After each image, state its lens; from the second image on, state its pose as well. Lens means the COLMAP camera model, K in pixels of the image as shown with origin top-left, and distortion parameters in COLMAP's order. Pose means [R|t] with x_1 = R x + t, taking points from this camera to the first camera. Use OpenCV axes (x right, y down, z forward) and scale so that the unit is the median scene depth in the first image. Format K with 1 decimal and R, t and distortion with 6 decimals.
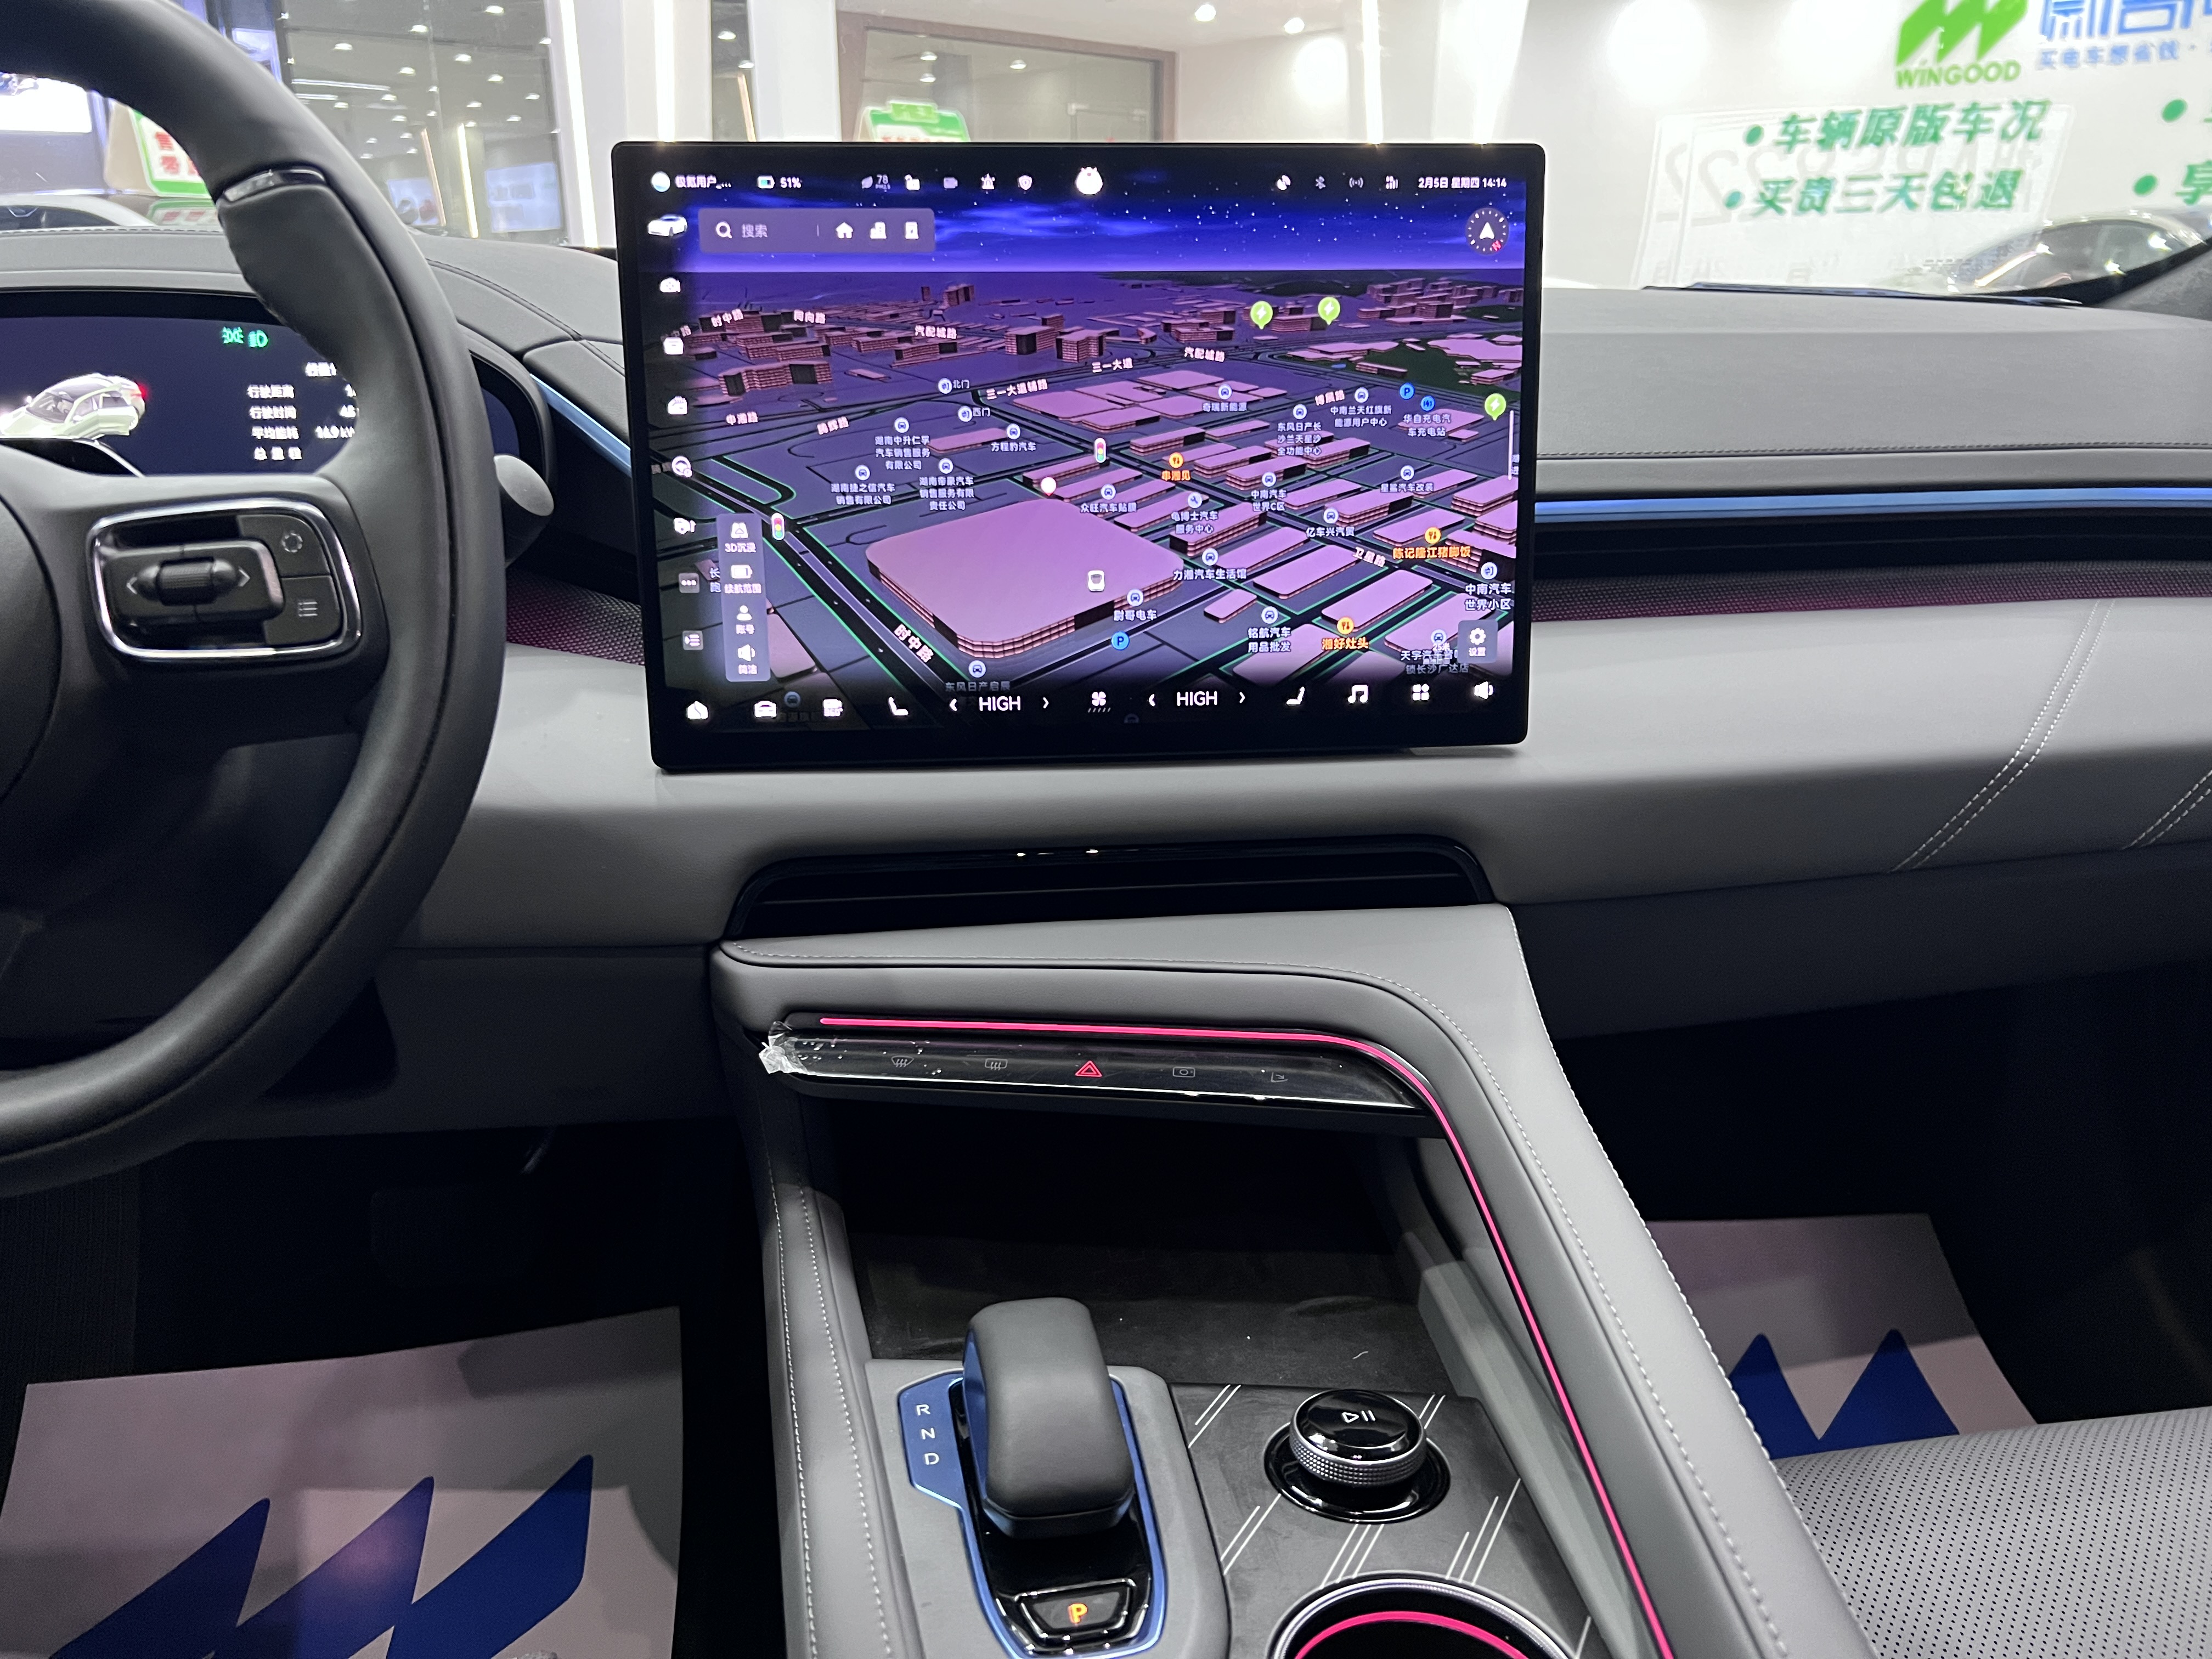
lens RADIAL K [[1689.7, 0, 1094.6], [0, 1689.7, 849.3], [0, 0, 1]] dist [0.035404, -0.048552]
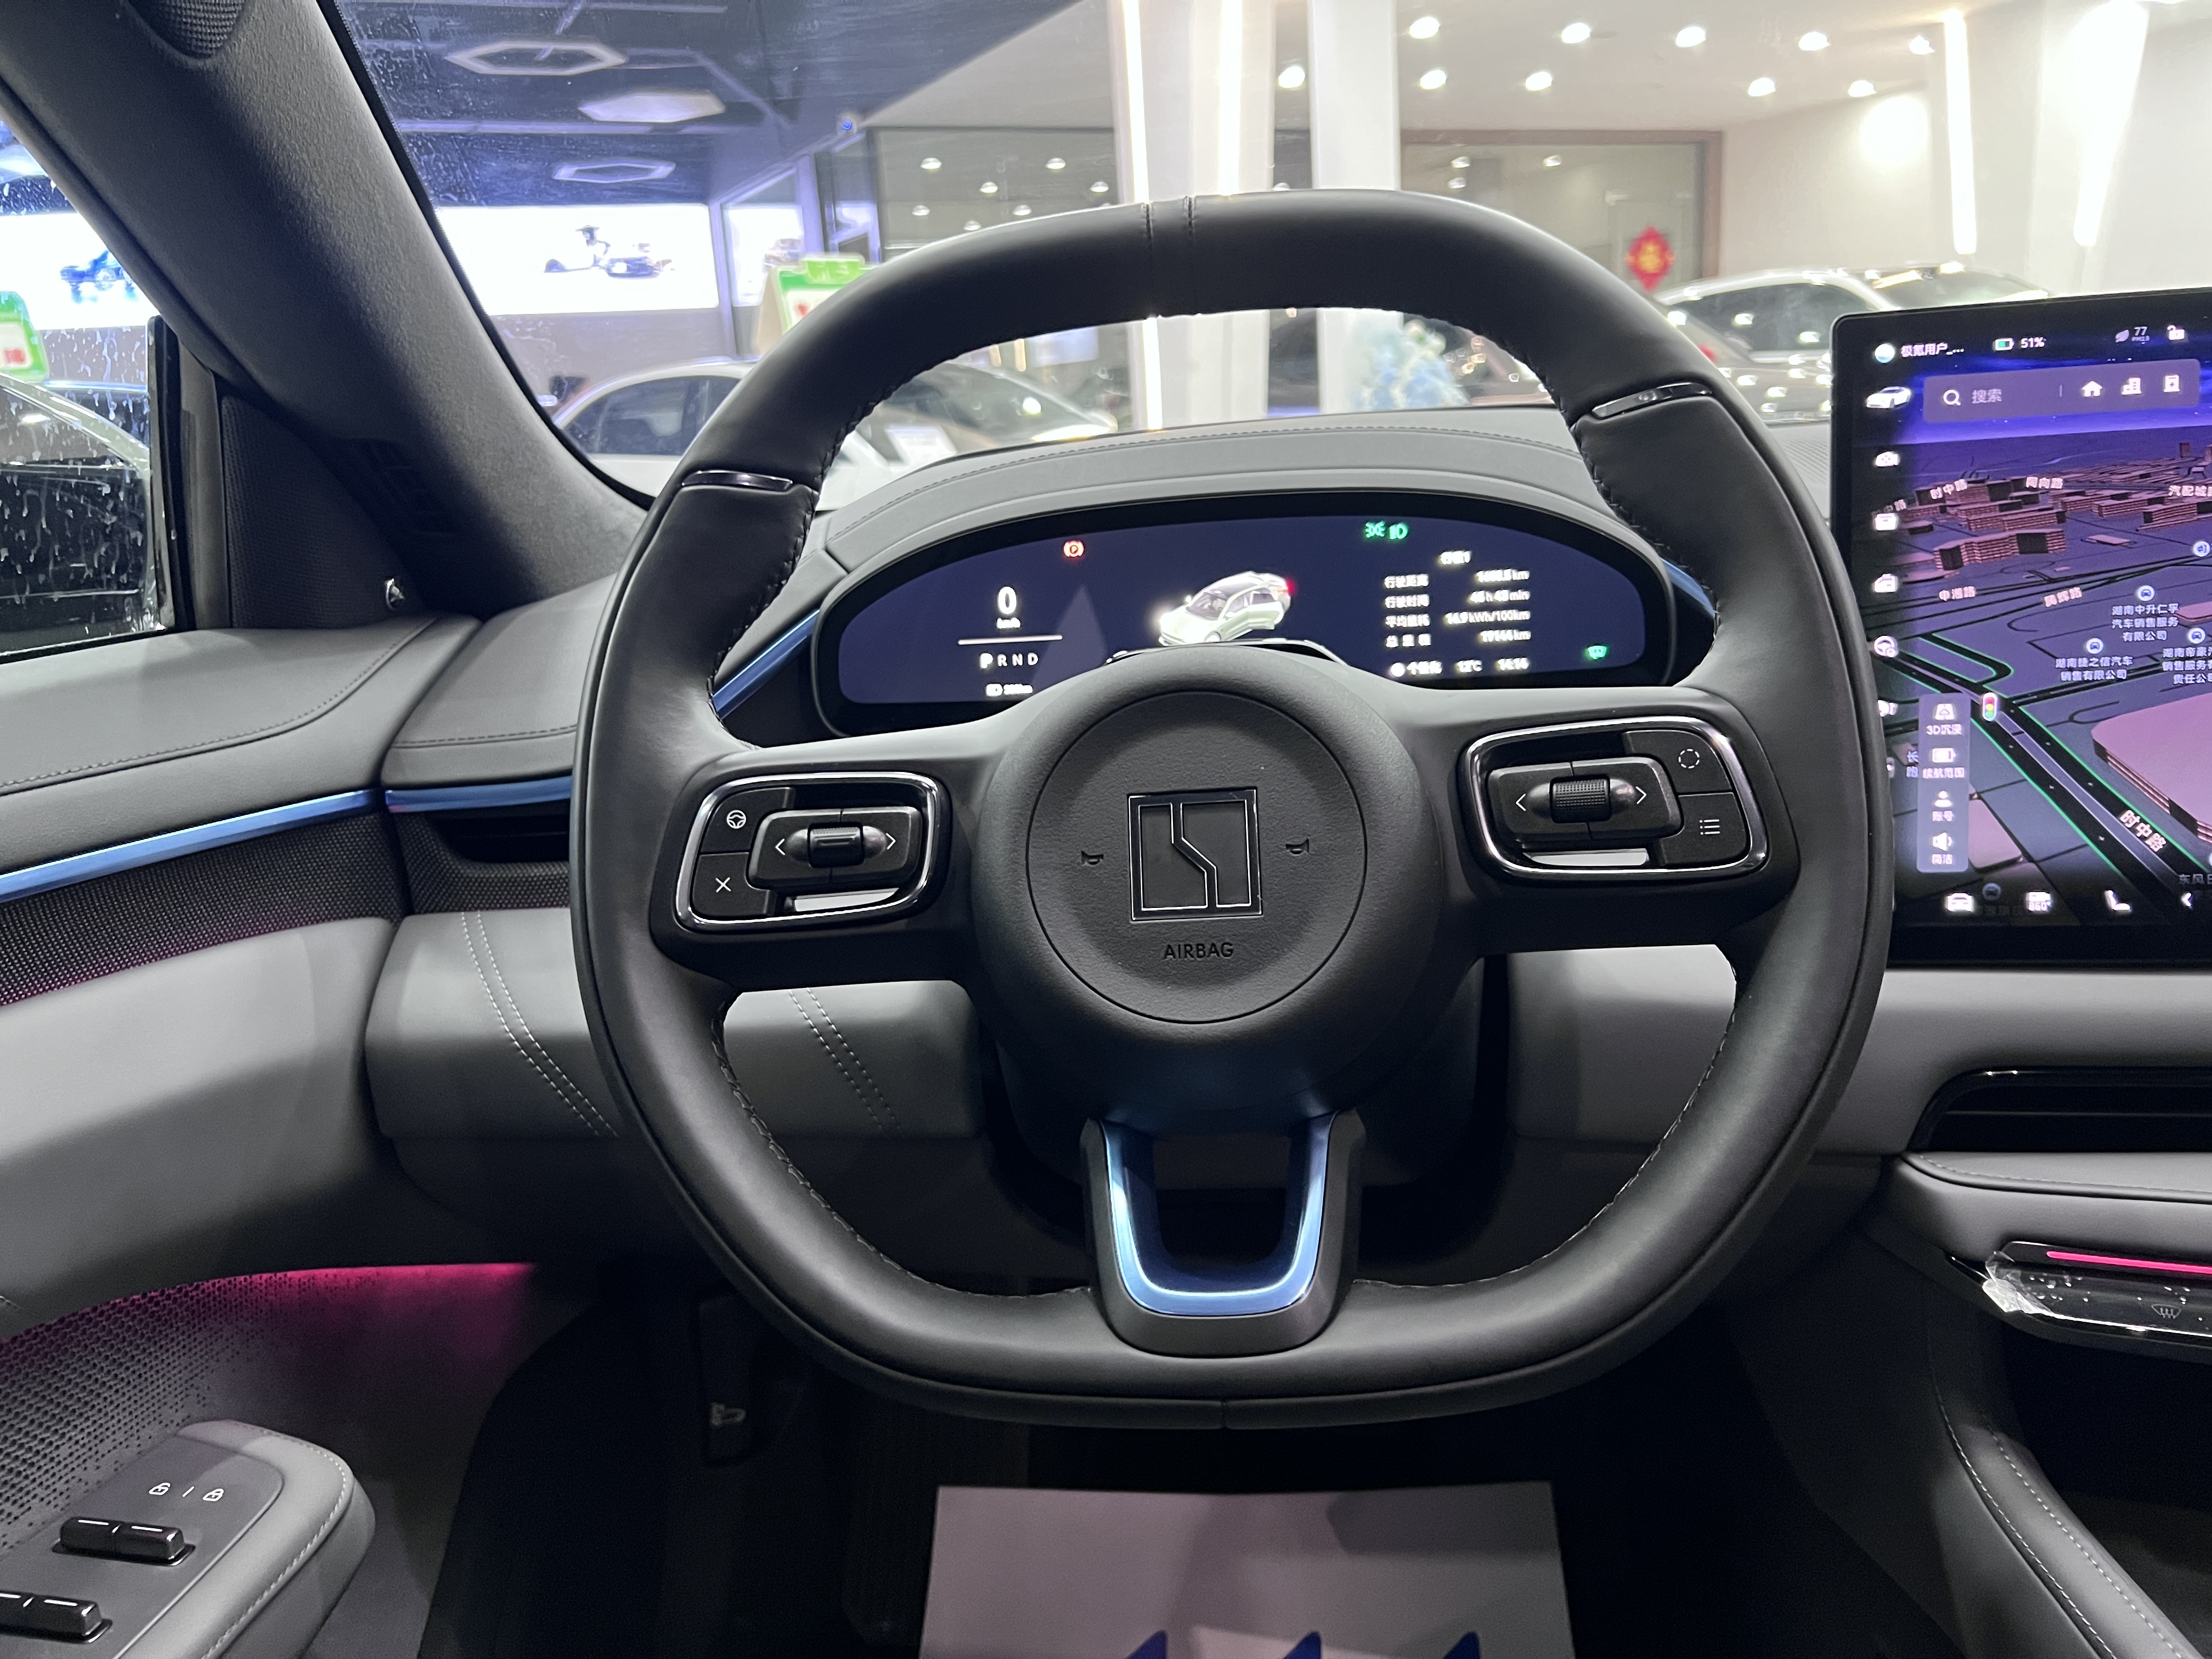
lens RADIAL K [[1689.7, 0, 1094.6], [0, 1689.7, 849.3], [0, 0, 1]] dist [0.035404, -0.048552]
pose [[0.957316, 0.008484, -0.288920, -0.383285], [-0.025571, 0.998136, -0.055419, -0.048662], [0.287911, 0.060441, 0.955748, -0.021027]]
